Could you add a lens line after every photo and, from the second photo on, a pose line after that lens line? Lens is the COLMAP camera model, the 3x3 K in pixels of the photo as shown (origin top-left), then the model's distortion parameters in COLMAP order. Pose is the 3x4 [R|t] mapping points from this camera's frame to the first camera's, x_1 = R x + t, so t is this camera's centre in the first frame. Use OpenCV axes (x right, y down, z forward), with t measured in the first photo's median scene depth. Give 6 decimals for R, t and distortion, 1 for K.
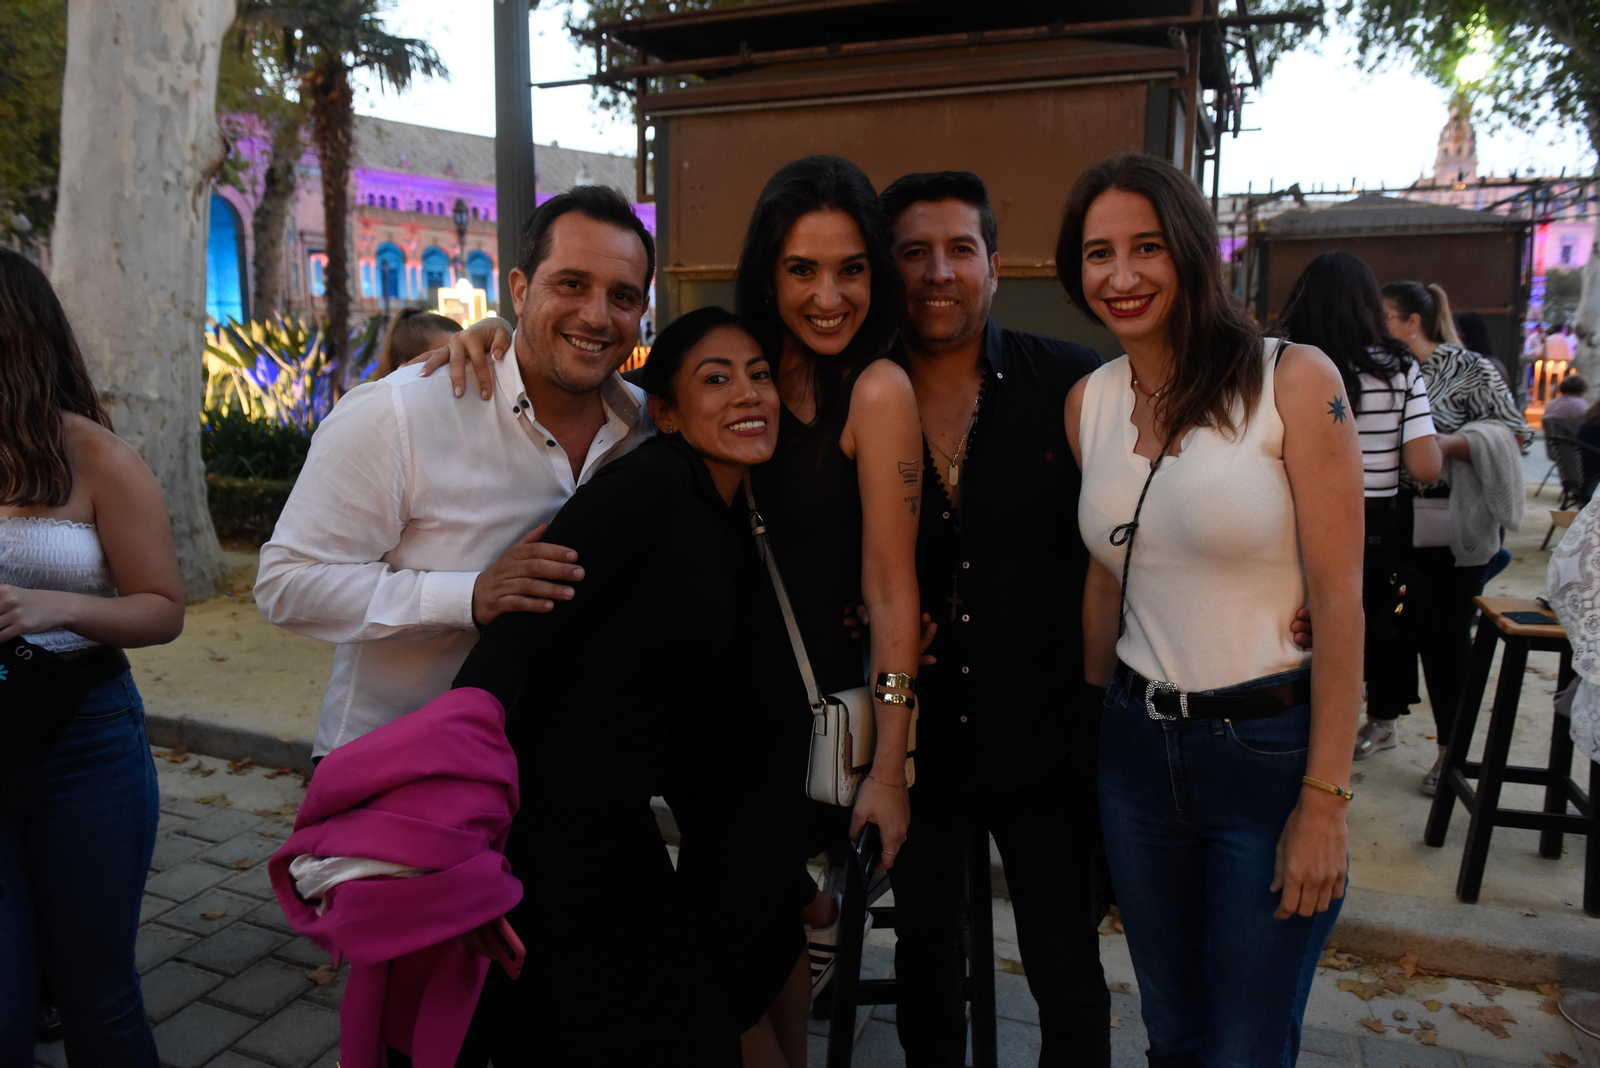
lens RADIAL K [[1090.0, 0, 800.0], [0, 1090.0, 534.0], [0, 0, 1]] dist [-0.047068, 0.003795]
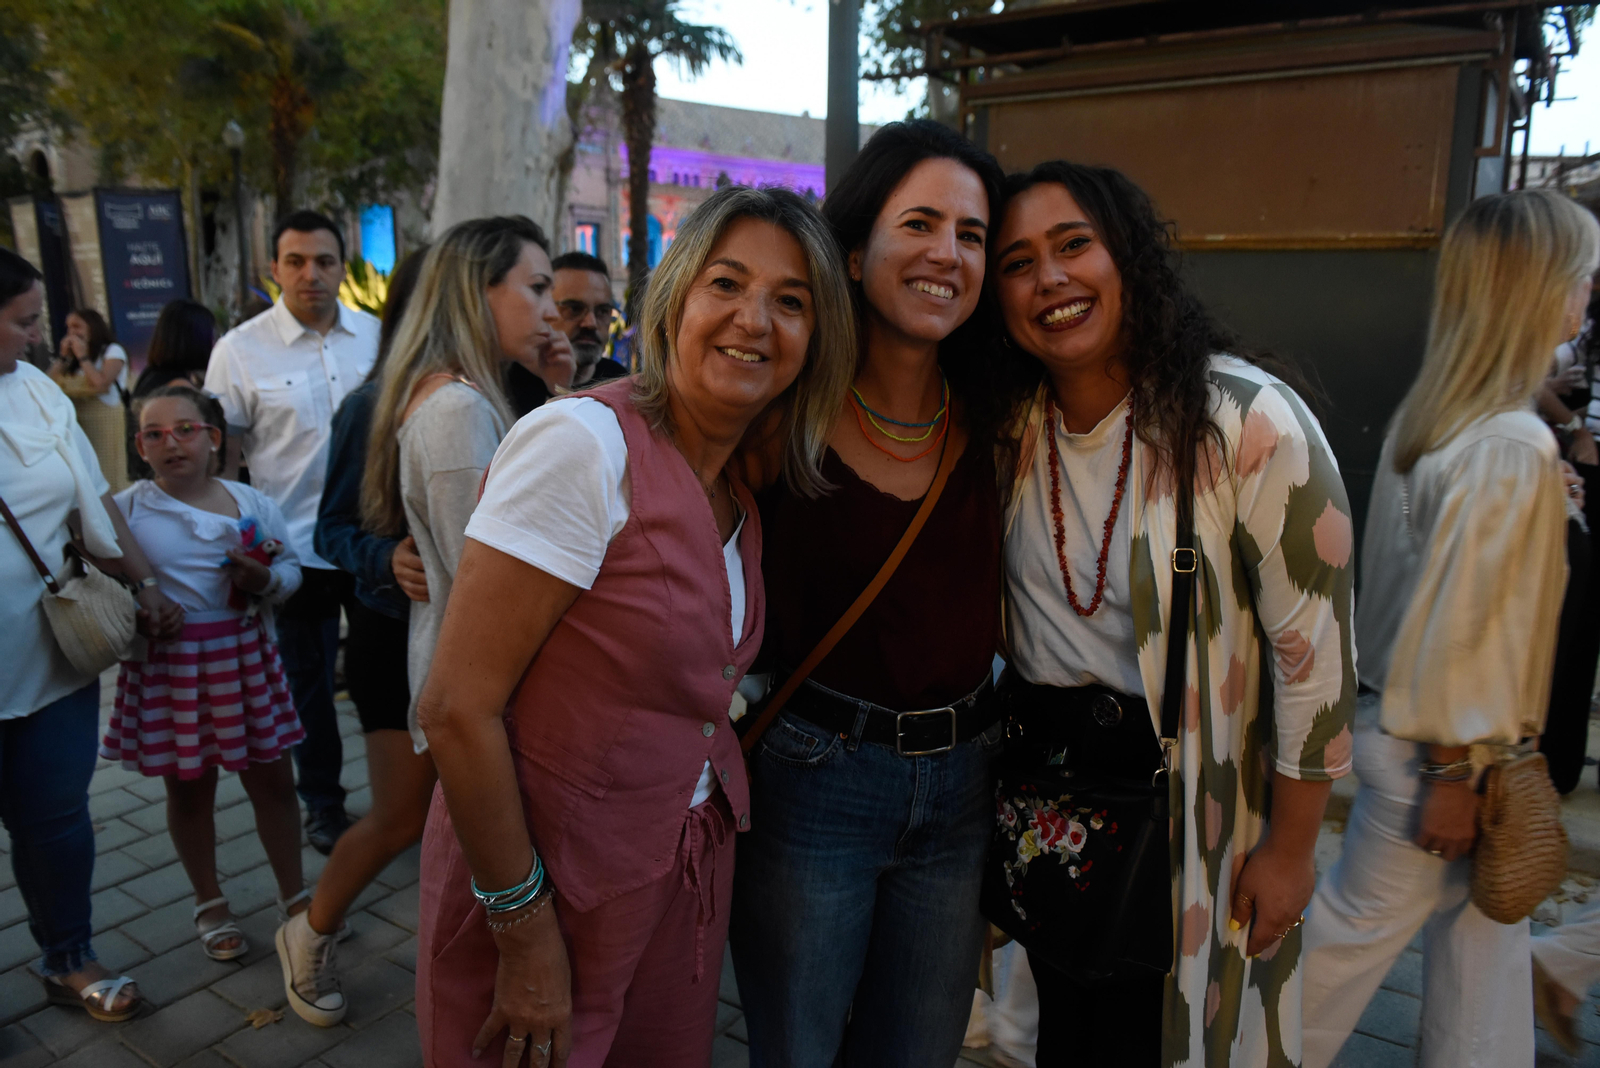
lens RADIAL K [[1103.2, 0, 800.0], [0, 1103.2, 534.0], [0, 0, 1]] dist [-0.044260, -0.002659]
pose [[0.977506, 0.044148, -0.206234, -0.043695], [-0.039142, 0.998833, 0.028292, 0.021457], [0.207243, -0.019583, 0.978094, -0.104531]]
